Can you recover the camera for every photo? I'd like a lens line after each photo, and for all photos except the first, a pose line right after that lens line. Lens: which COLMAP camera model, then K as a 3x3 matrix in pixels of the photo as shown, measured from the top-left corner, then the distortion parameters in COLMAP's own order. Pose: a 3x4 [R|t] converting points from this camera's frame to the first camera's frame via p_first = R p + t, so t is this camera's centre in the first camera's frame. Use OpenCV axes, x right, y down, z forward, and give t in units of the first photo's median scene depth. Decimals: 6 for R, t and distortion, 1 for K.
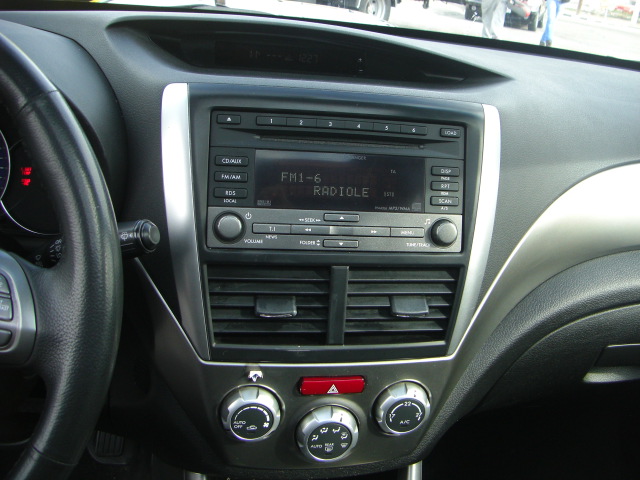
lens RADIAL K [[727.3, 0, 319.4], [0, 727.3, 241.1], [0, 0, 1]] dist [-0.134864, 0.000000]
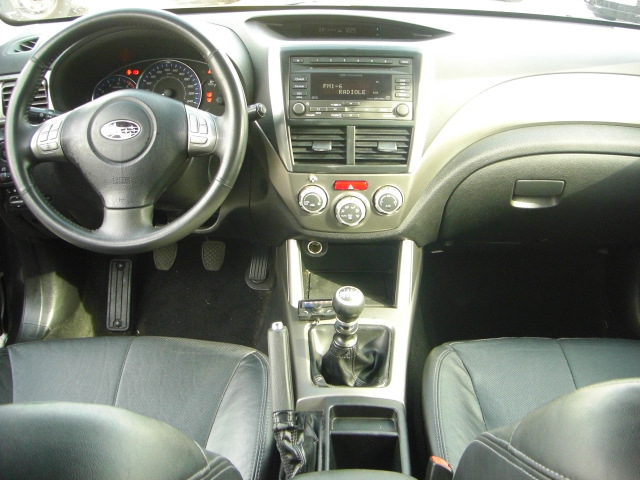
lens RADIAL K [[727.3, 0, 319.1], [0, 727.3, 239.2], [0, 0, 1]] dist [-0.134864, 0.000000]
pose [[0.973715, -0.002882, -0.227751, 0.415627], [0.010160, 0.999474, 0.030788, 0.295156], [0.227543, -0.032293, 0.973233, -1.093058]]
